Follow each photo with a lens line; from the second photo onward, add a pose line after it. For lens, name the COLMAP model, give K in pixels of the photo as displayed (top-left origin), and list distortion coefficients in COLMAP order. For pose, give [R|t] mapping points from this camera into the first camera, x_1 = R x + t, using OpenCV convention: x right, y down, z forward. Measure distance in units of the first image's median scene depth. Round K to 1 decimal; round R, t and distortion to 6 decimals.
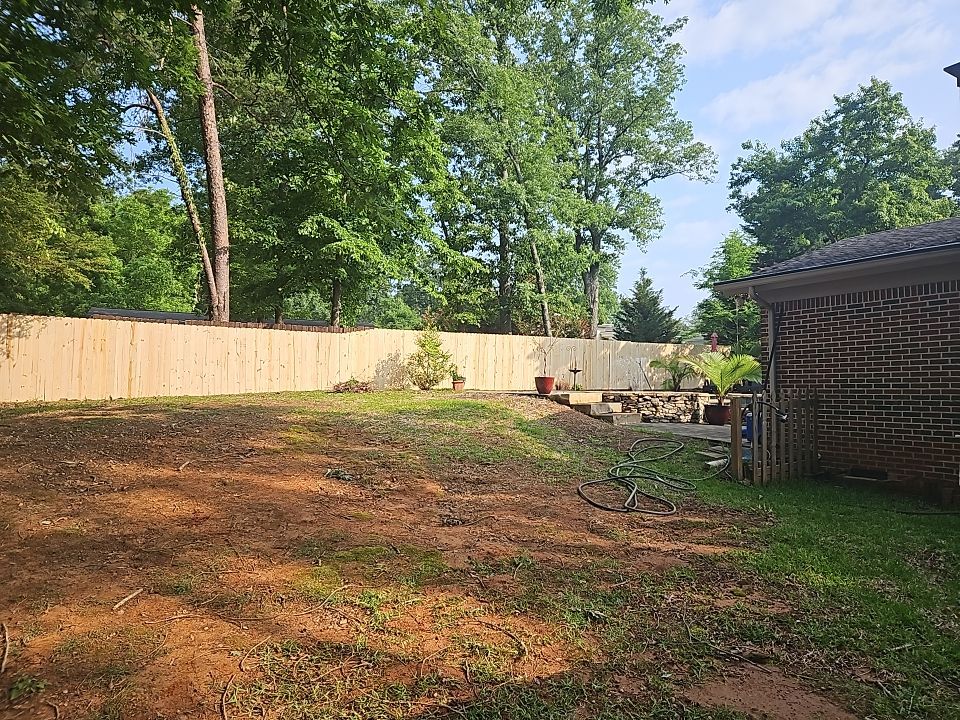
lens RADIAL K [[629.3, 0, 485.0], [0, 629.3, 355.0], [0, 0, 1]] dist [0.093215, -0.079717]
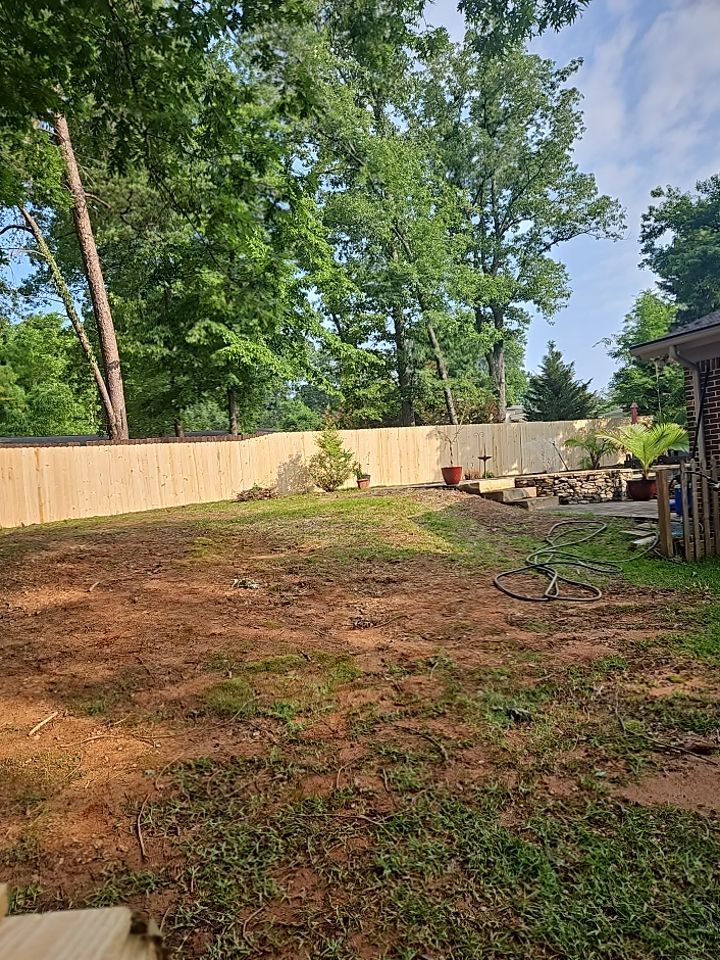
lens RADIAL K [[643.2, 0, 343.8], [0, 643.2, 499.5], [0, 0, 1]] dist [0.084767, -0.070798]
pose [[0.993230, -0.084855, -0.079329, 0.004699], [0.090415, 0.993488, 0.069332, 0.001393], [0.072929, -0.076036, 0.994434, 0.012496]]
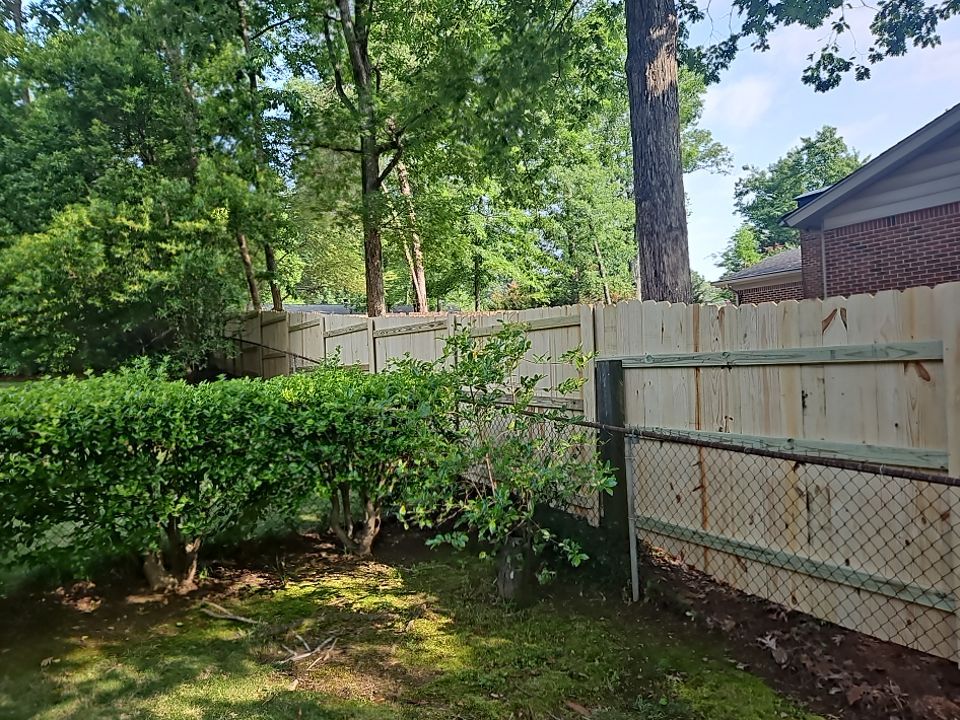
lens RADIAL K [[629.3, 0, 485.0], [0, 629.3, 355.0], [0, 0, 1]] dist [0.093215, -0.079717]
pose [[0.997184, -0.053104, -0.052954, -0.202289], [0.055137, 0.997767, 0.037697, 0.012026], [0.050833, -0.040511, 0.997885, -0.798234]]
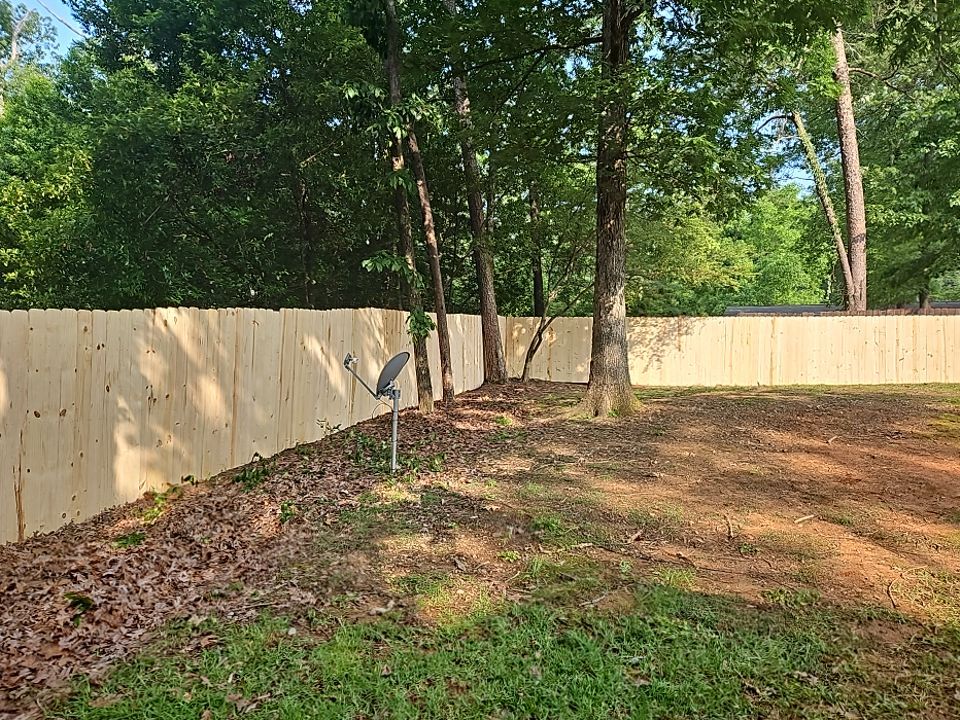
lens RADIAL K [[643.2, 0, 479.4], [0, 643.2, 366.8], [0, 0, 1]] dist [0.084767, -0.070798]
pose [[0.615269, -0.001447, -0.788316, 0.028580], [0.022928, 0.999608, 0.016060, 0.004913], [0.787984, -0.027955, 0.615061, -0.094335]]
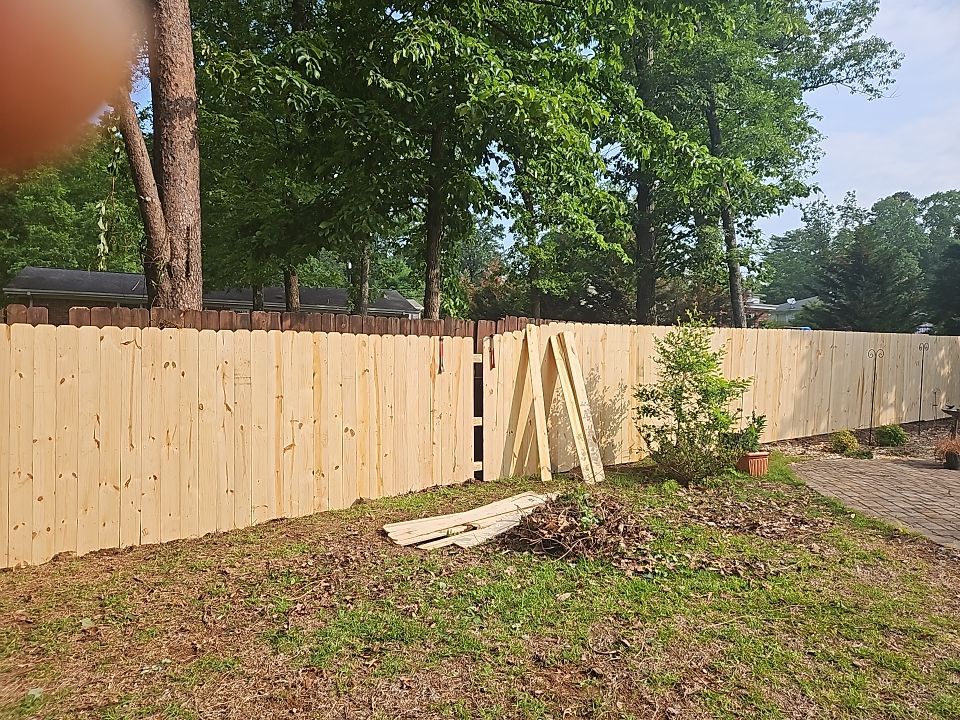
lens RADIAL K [[643.2, 0, 479.4], [0, 643.2, 366.8], [0, 0, 1]] dist [0.084767, -0.070798]
pose [[0.999974, 0.006926, 0.001763, -0.280482], [-0.007035, 0.997363, 0.072239, -0.054504], [-0.001258, -0.072250, 0.997386, 0.721271]]
